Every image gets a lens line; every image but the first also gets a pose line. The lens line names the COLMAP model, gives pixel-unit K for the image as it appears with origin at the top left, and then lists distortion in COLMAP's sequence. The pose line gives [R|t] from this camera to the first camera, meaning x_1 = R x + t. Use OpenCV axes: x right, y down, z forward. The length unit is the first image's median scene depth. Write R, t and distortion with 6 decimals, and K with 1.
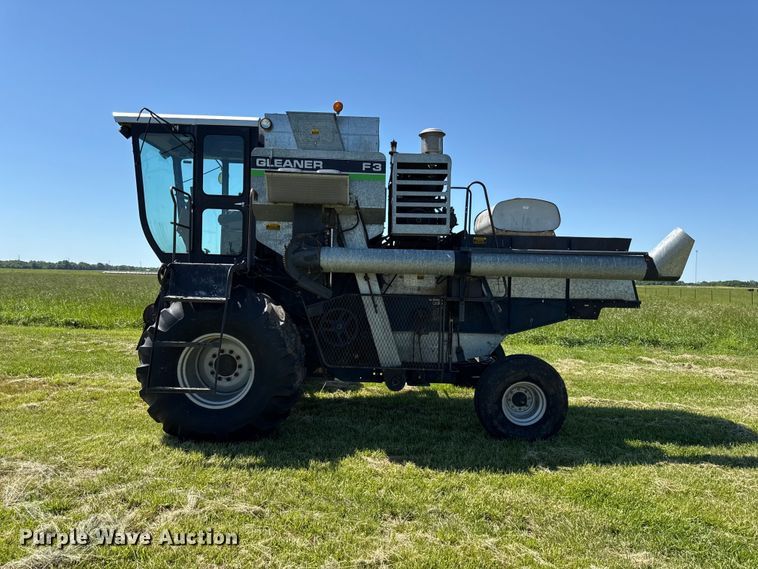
lens RADIAL K [[532.7, 0, 377.6], [0, 532.7, 276.1], [0, 0, 1]] dist [0.098592, -0.111922]
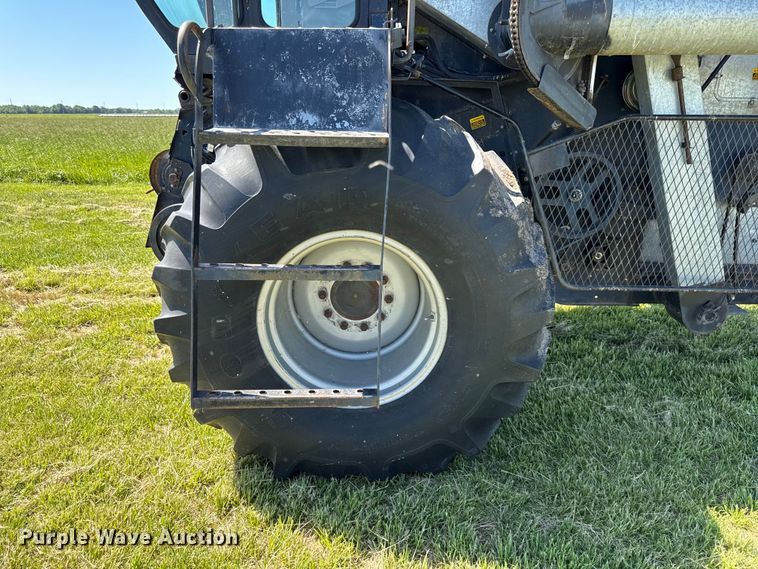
lens RADIAL K [[571.5, 0, 379.0], [0, 571.5, 284.5], [0, 0, 1]] dist [0.101726, -0.147354]
pose [[0.999130, -0.013811, -0.039347, -0.230490], [0.024472, 0.958192, 0.285077, 0.025346], [0.033765, -0.285792, 0.957697, 0.530303]]
